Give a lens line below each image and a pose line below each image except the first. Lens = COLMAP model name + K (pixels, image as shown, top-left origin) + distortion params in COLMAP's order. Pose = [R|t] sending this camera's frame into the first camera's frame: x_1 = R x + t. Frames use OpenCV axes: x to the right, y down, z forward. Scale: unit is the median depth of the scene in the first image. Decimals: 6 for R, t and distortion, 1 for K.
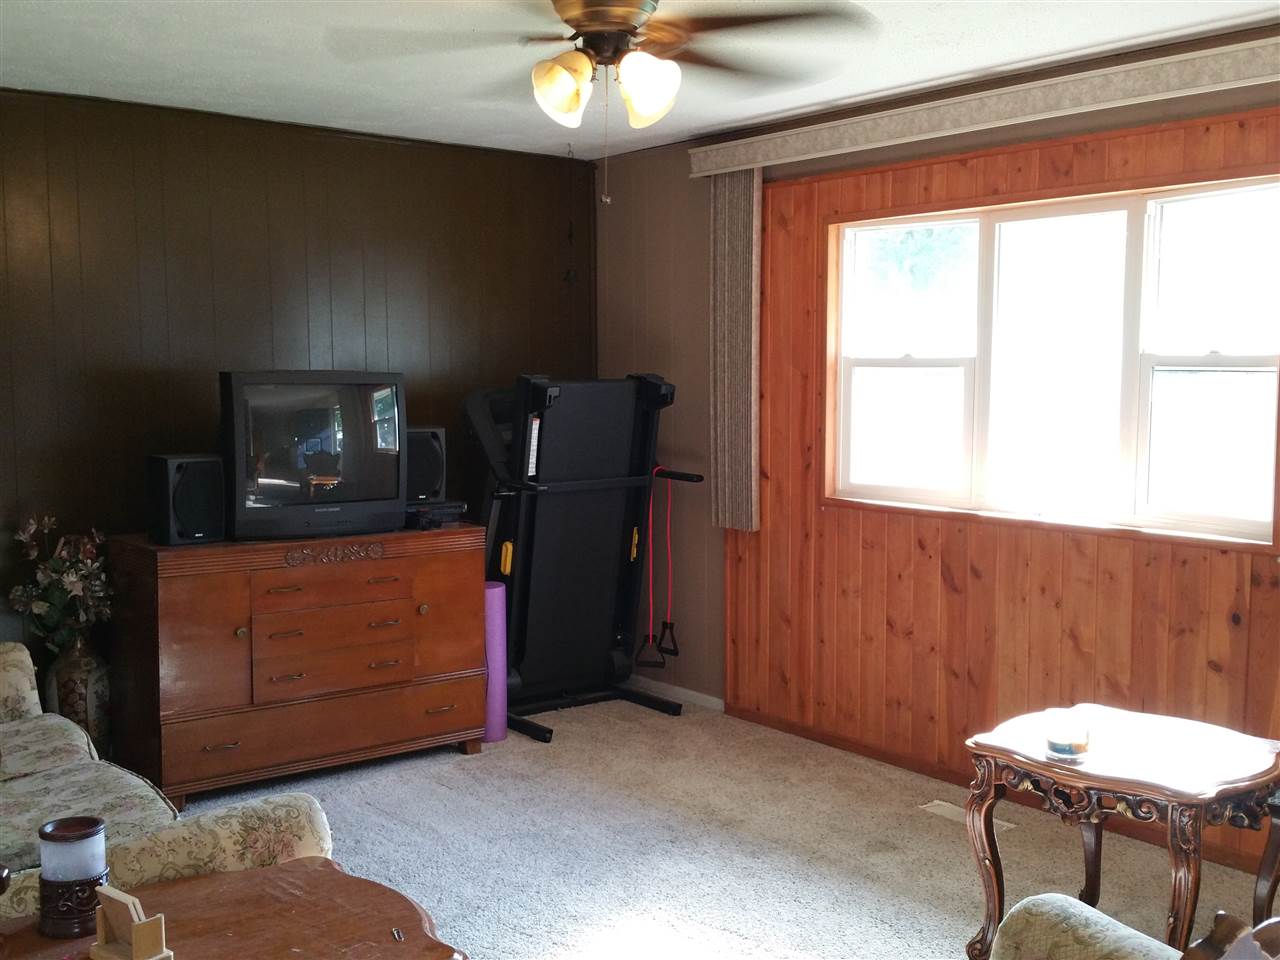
lens RADIAL K [[1372.4, 0, 640.0], [0, 1372.4, 480.0], [0, 0, 1]] dist [0.147892, -0.370601]
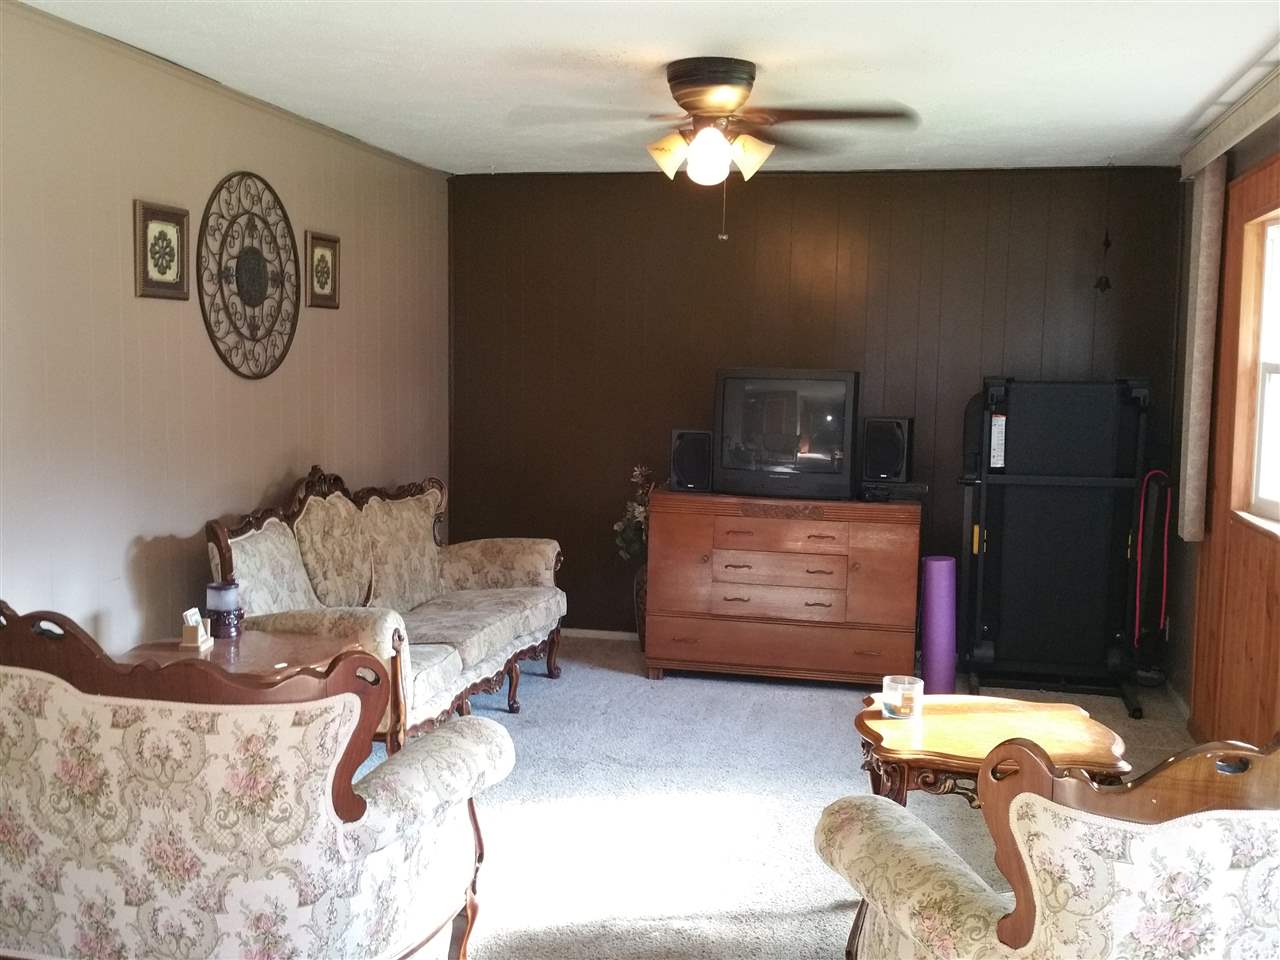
lens RADIAL K [[1372.4, 0, 640.0], [0, 1372.4, 480.0], [0, 0, 1]] dist [0.147892, -0.370601]
pose [[0.628595, 0.078667, -0.773744, 0.625208], [-0.083143, 0.995967, 0.033714, -0.006865], [0.773276, 0.043139, 0.632600, 0.084157]]
